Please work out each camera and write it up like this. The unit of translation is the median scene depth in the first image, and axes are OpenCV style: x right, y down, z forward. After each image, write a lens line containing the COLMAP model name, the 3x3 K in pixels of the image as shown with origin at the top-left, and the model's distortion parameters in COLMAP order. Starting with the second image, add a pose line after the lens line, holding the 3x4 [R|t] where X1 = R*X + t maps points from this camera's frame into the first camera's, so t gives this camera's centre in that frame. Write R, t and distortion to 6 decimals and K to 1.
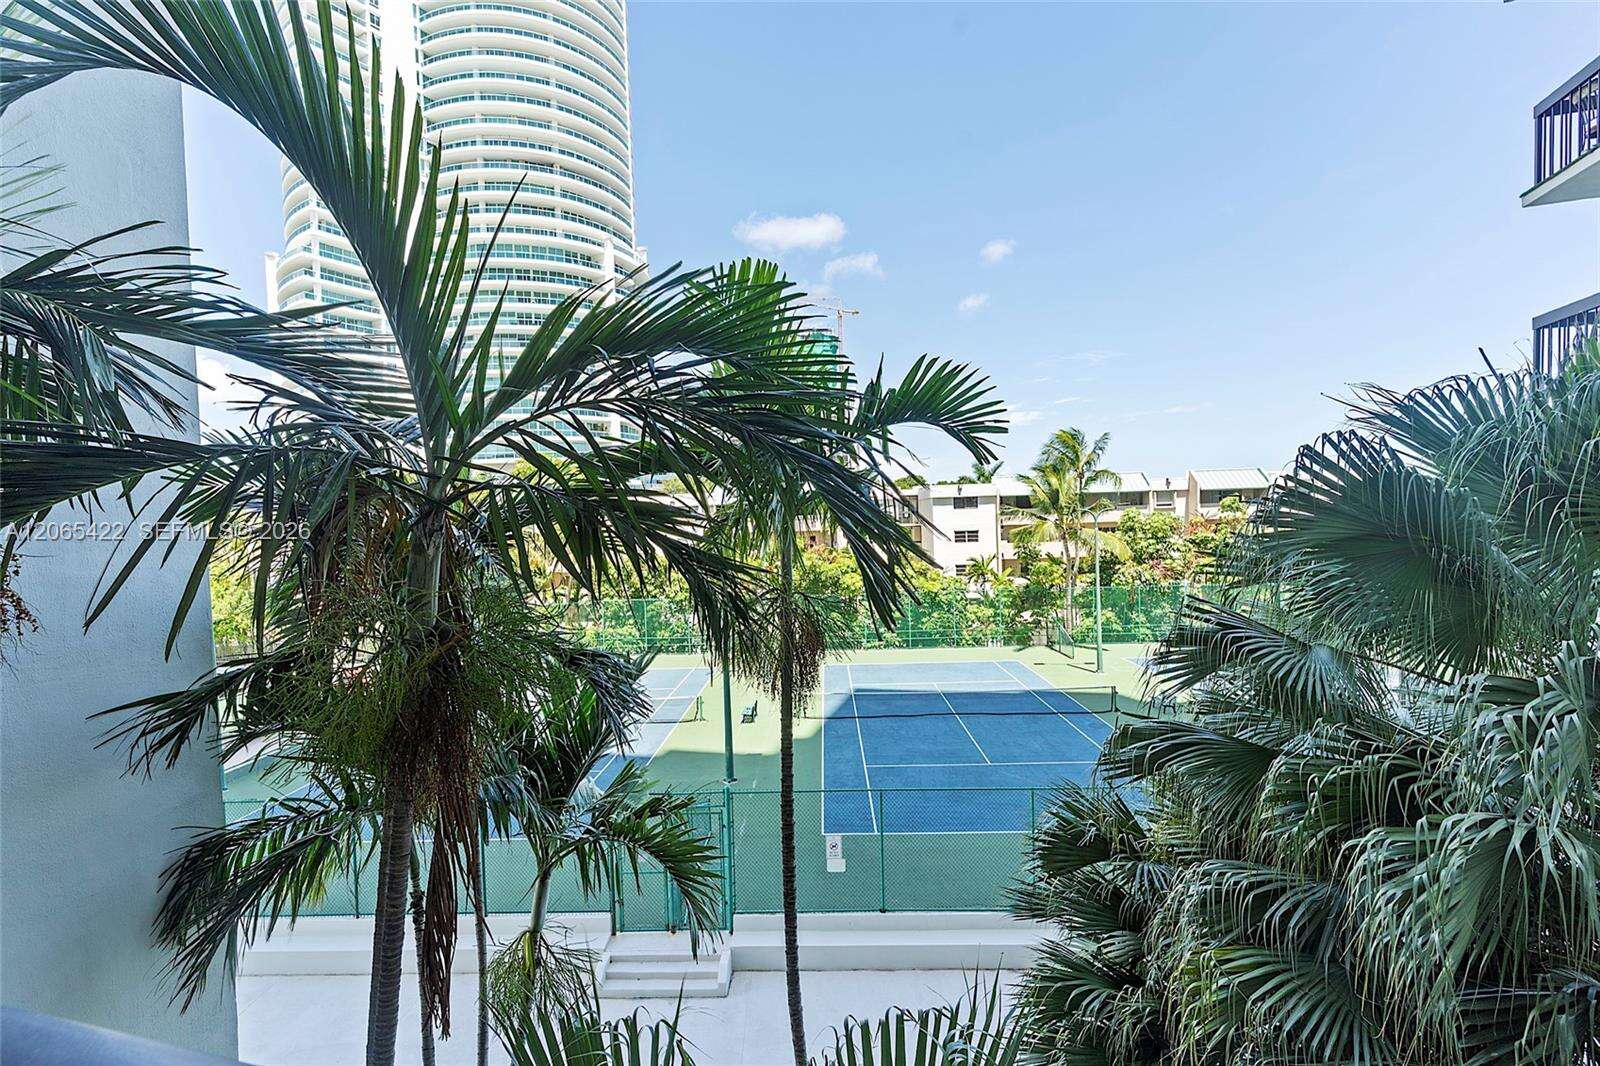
lens RADIAL K [[779.4, 0, 809.1], [0, 779.4, 540.6], [0, 0, 1]] dist [0.002121, -0.001130]
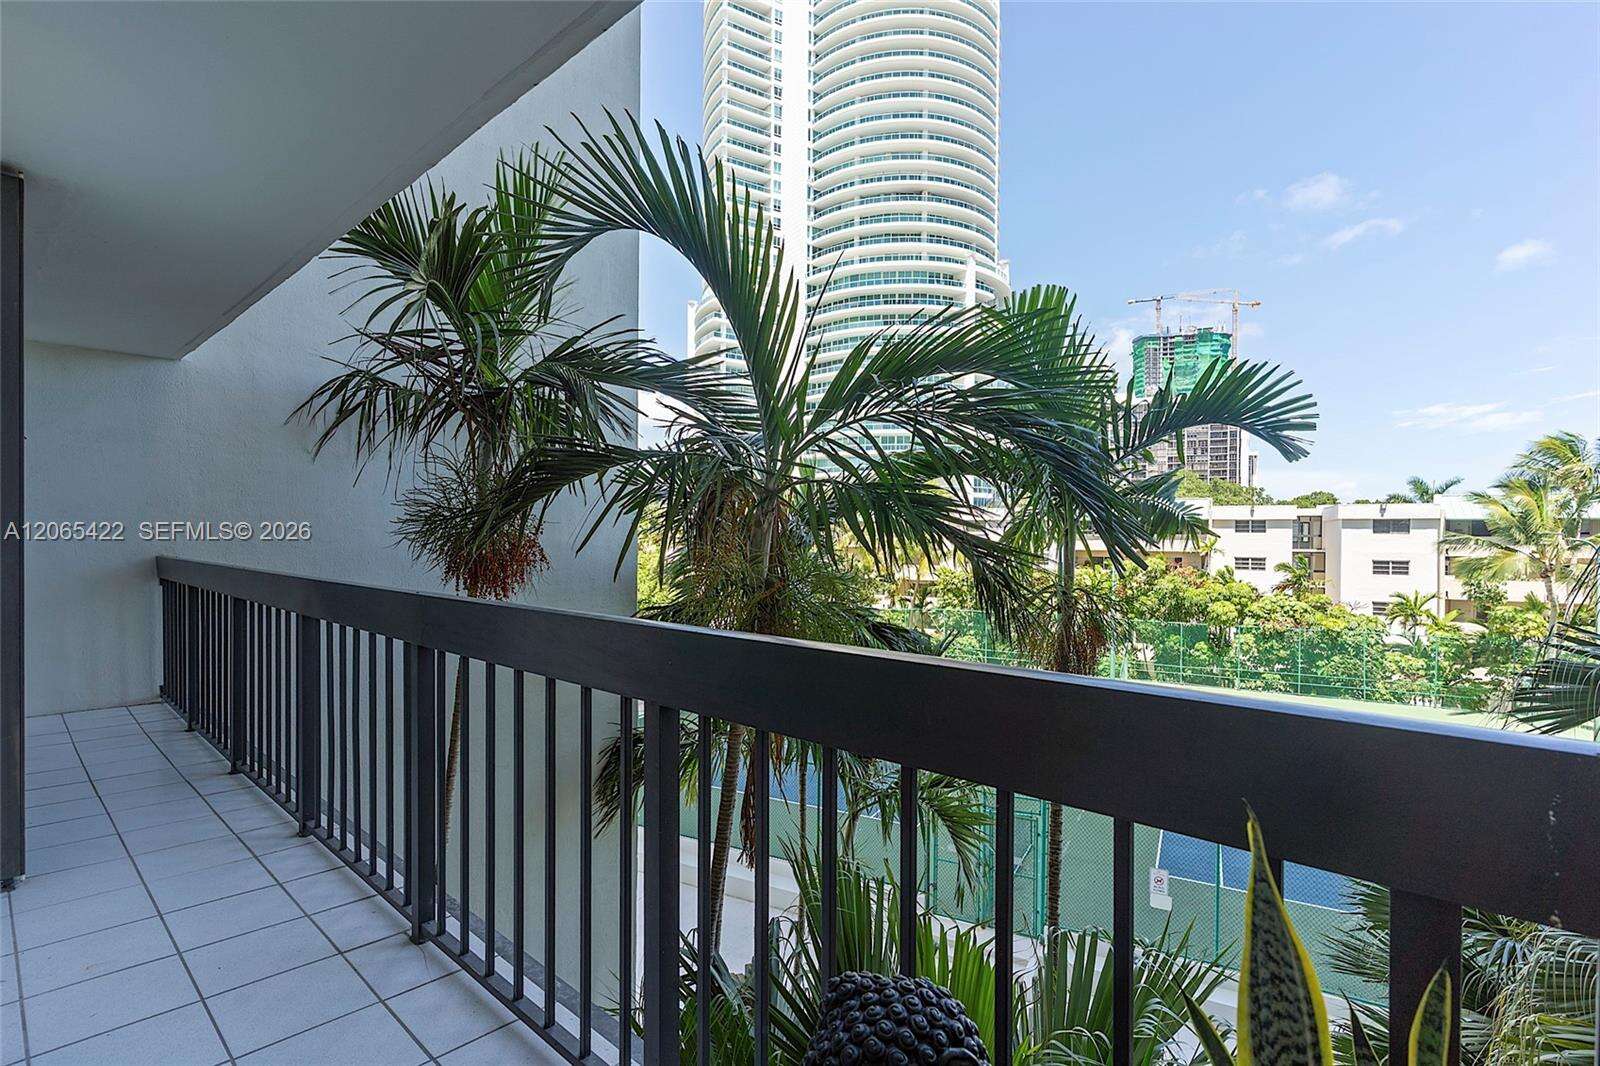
lens RADIAL K [[794.4, 0, 801.1], [0, 794.4, 534.6], [0, 0, 1]] dist [0.004478, -0.000294]
pose [[0.897744, 0.037365, -0.438930, 0.066108], [-0.049075, 0.998677, -0.015357, 0.015958], [0.437775, 0.035327, 0.898390, -0.084778]]
